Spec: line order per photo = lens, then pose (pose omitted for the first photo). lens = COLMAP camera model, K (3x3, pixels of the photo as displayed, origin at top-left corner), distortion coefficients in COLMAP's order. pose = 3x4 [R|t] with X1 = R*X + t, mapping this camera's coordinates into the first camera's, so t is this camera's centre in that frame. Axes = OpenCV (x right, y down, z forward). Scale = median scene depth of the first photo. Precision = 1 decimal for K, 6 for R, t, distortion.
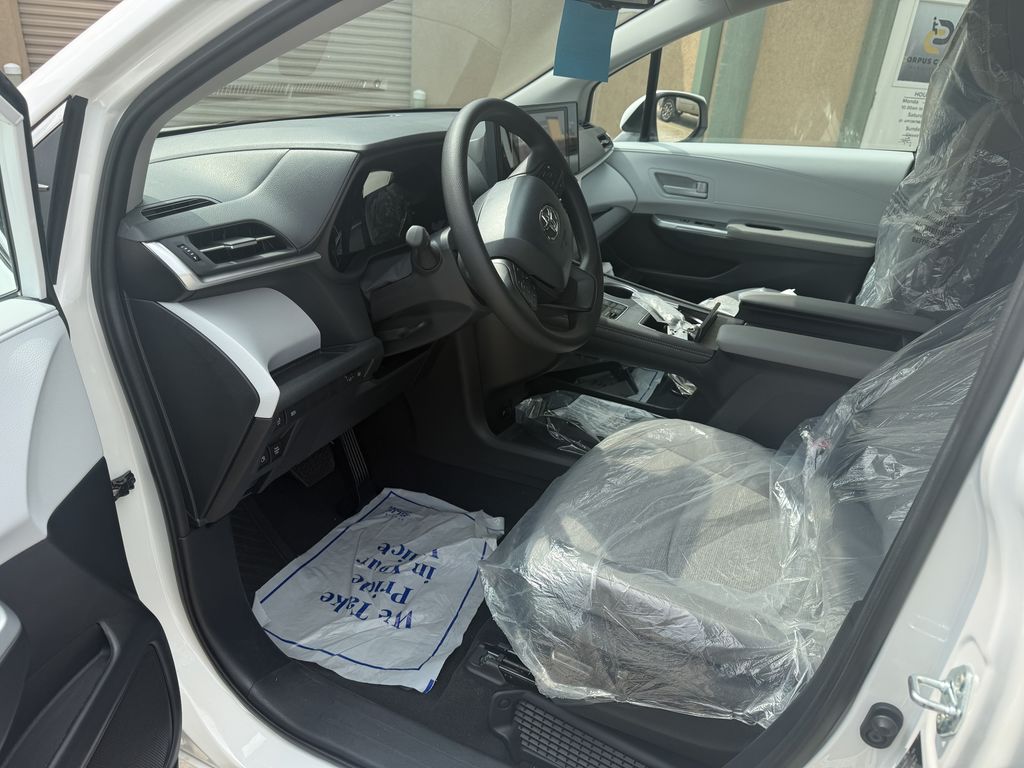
lens RADIAL K [[727.6, 0, 542.9], [0, 727.6, 380.1], [0, 0, 1]] dist [0.107223, -0.206232]
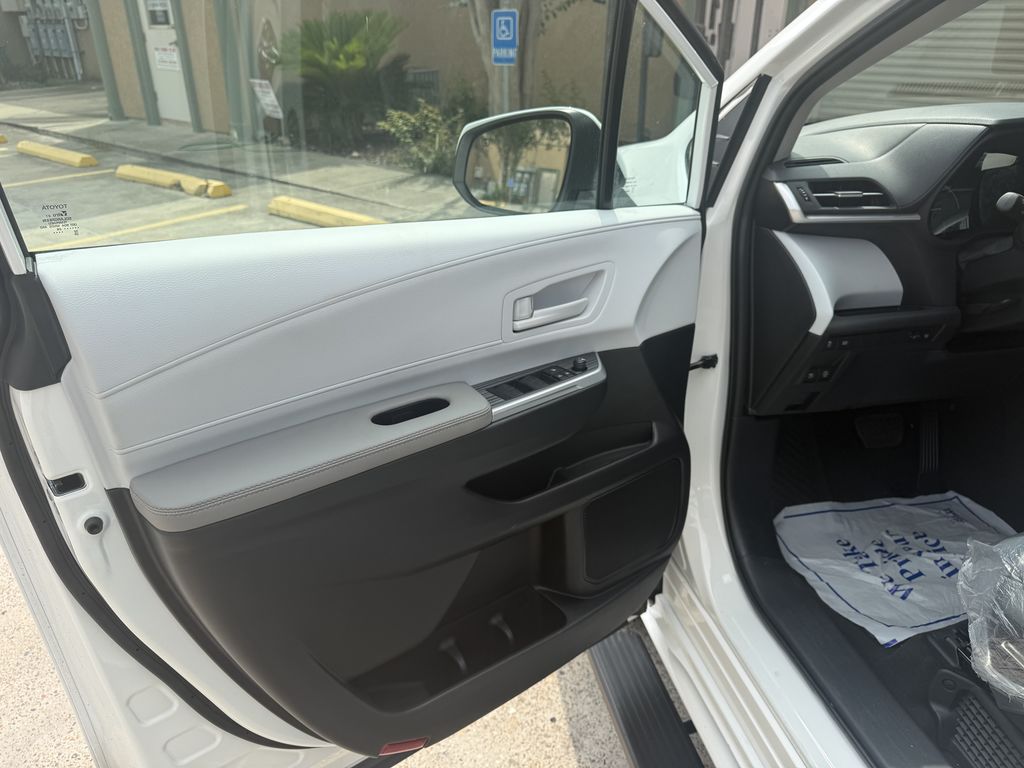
lens RADIAL K [[758.3, 0, 513.5], [0, 758.3, 384.8], [0, 0, 1]] dist [-0.006327, -0.001798]
pose [[0.585251, 0.272367, -0.763739, 0.256134], [-0.296756, 0.948497, 0.110853, 0.115766], [0.754597, 0.161767, 0.635936, -0.135108]]
